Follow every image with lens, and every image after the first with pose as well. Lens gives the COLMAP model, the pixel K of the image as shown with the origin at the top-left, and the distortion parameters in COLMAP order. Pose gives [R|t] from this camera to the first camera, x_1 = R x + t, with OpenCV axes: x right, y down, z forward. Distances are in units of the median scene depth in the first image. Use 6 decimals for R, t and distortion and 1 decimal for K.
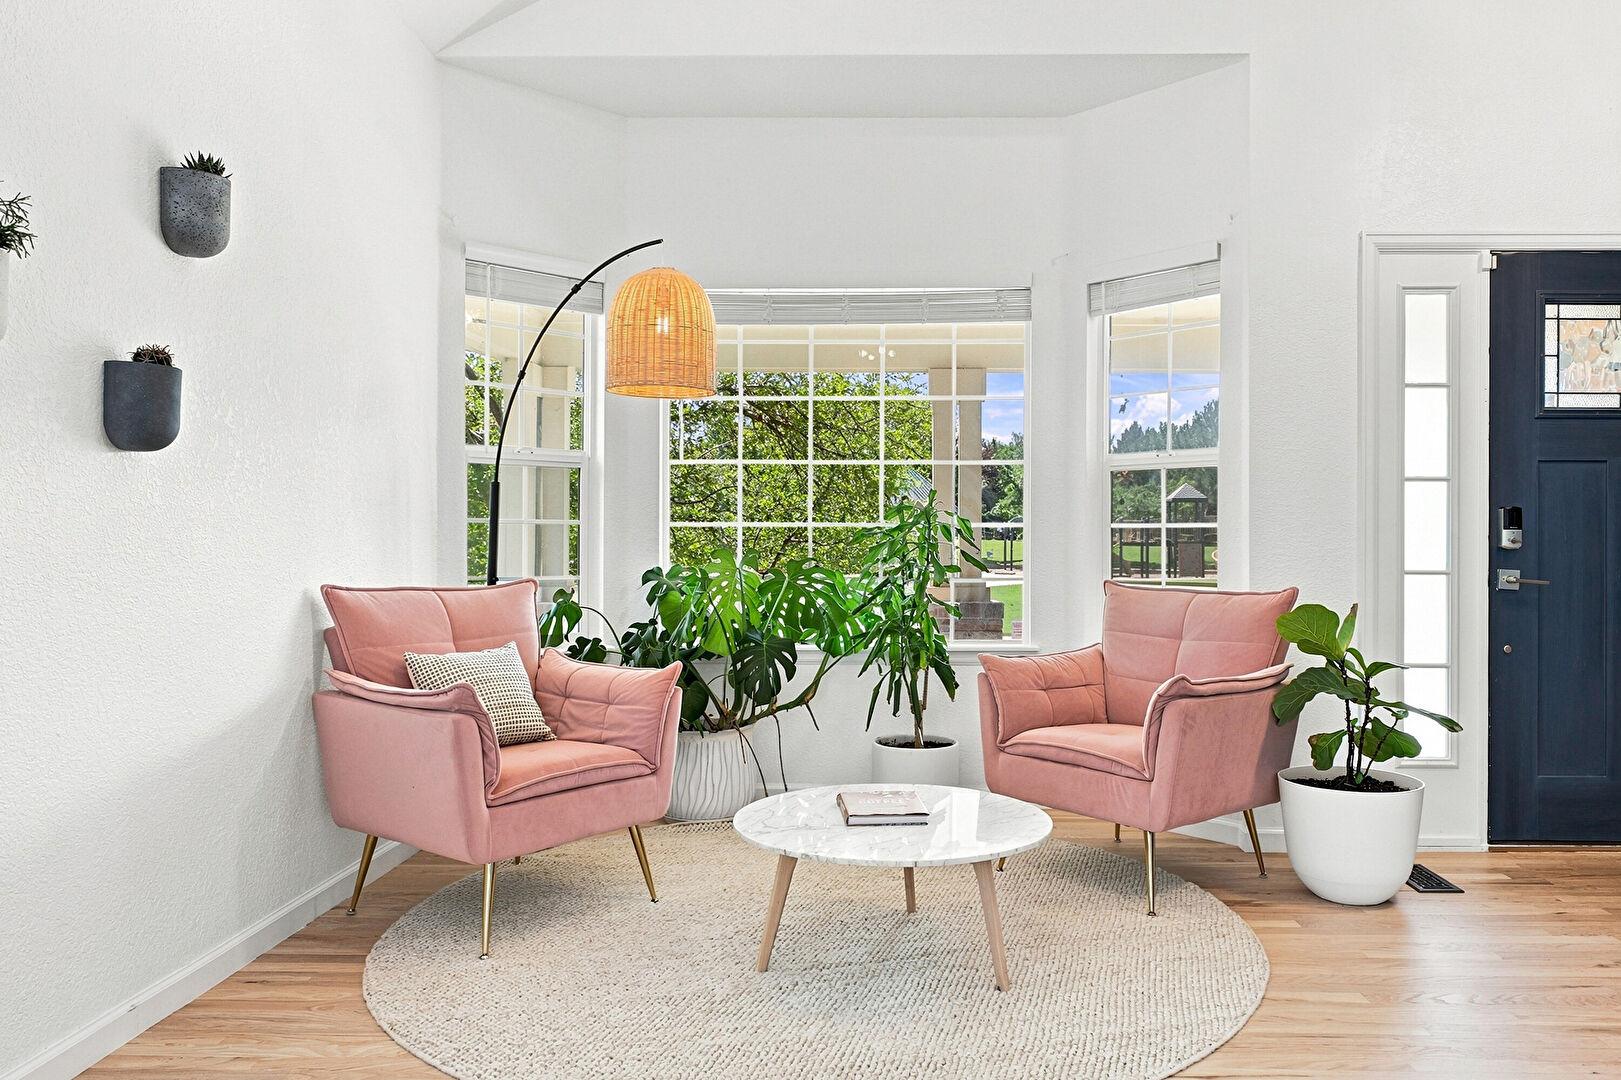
lens RADIAL K [[1230.5, 0, 812.2], [0, 1230.5, 526.7], [0, 0, 1]] dist [0.012842, 0.000161]
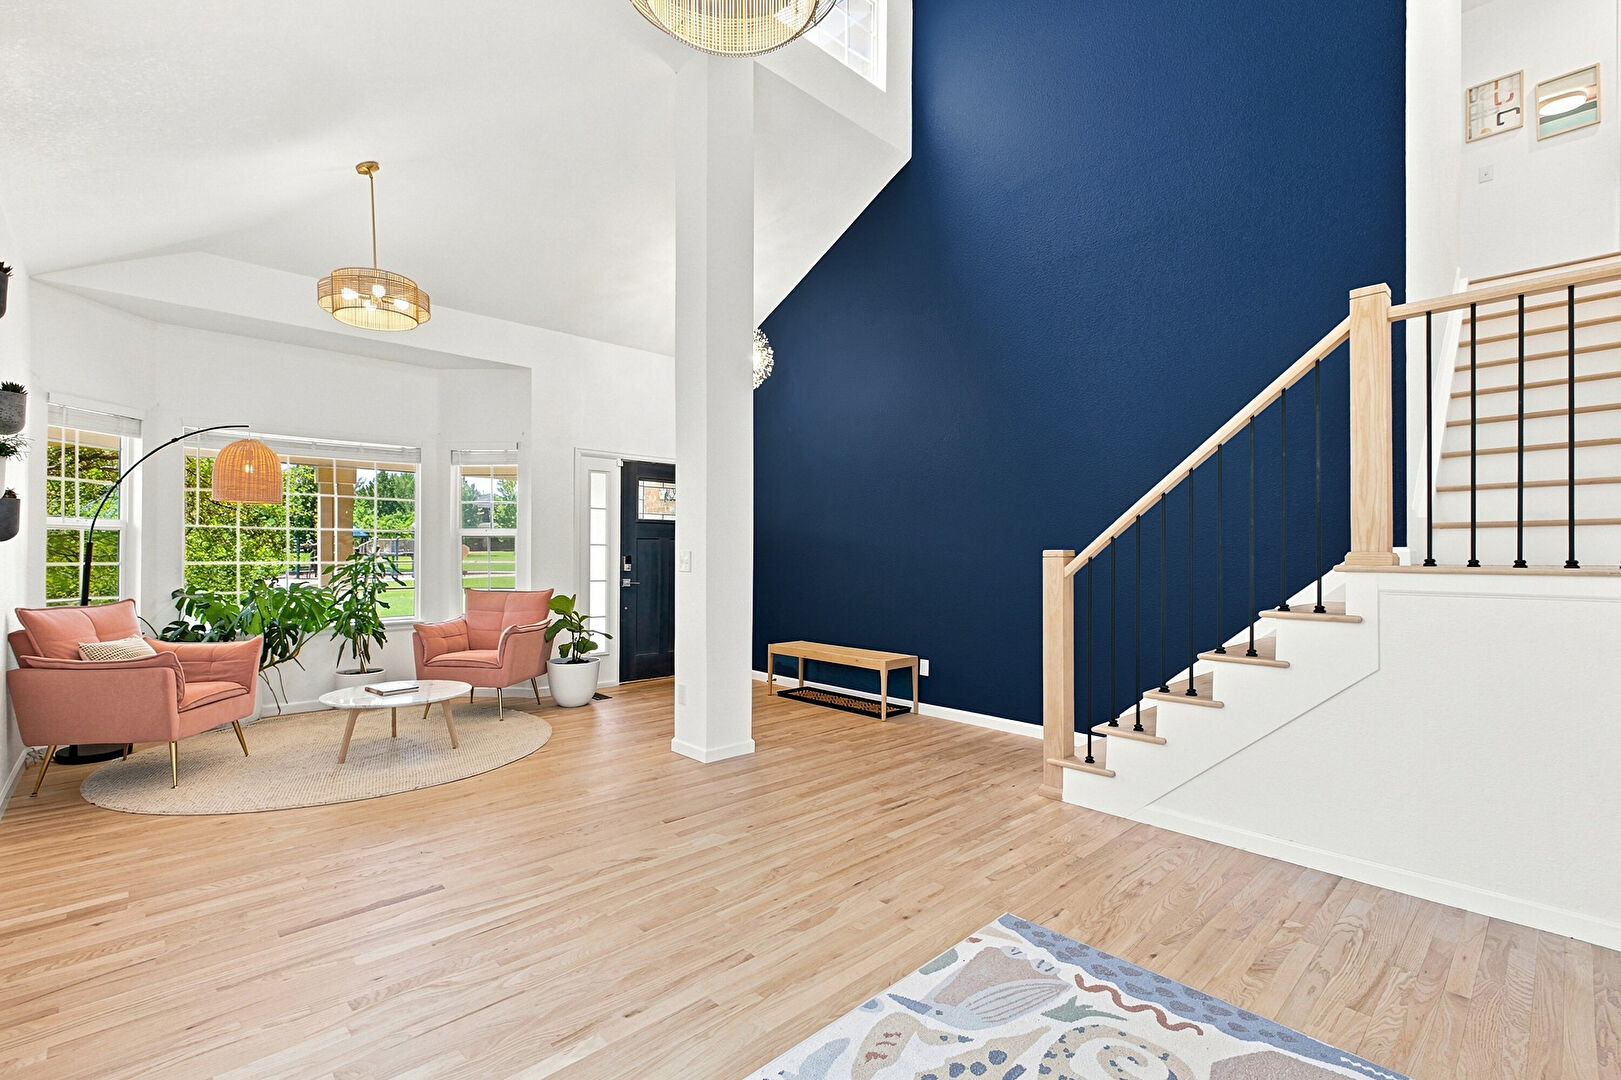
lens RADIAL K [[750.0, 0, 818.3], [0, 750.0, 542.2], [0, 0, 1]] dist [0.004339, 0.000163]
pose [[0.714773, 0.007672, 0.699314, -0.301732], [-0.004258, 0.999969, -0.006618, -0.038639], [-0.699343, 0.001752, 0.714784, -0.493398]]
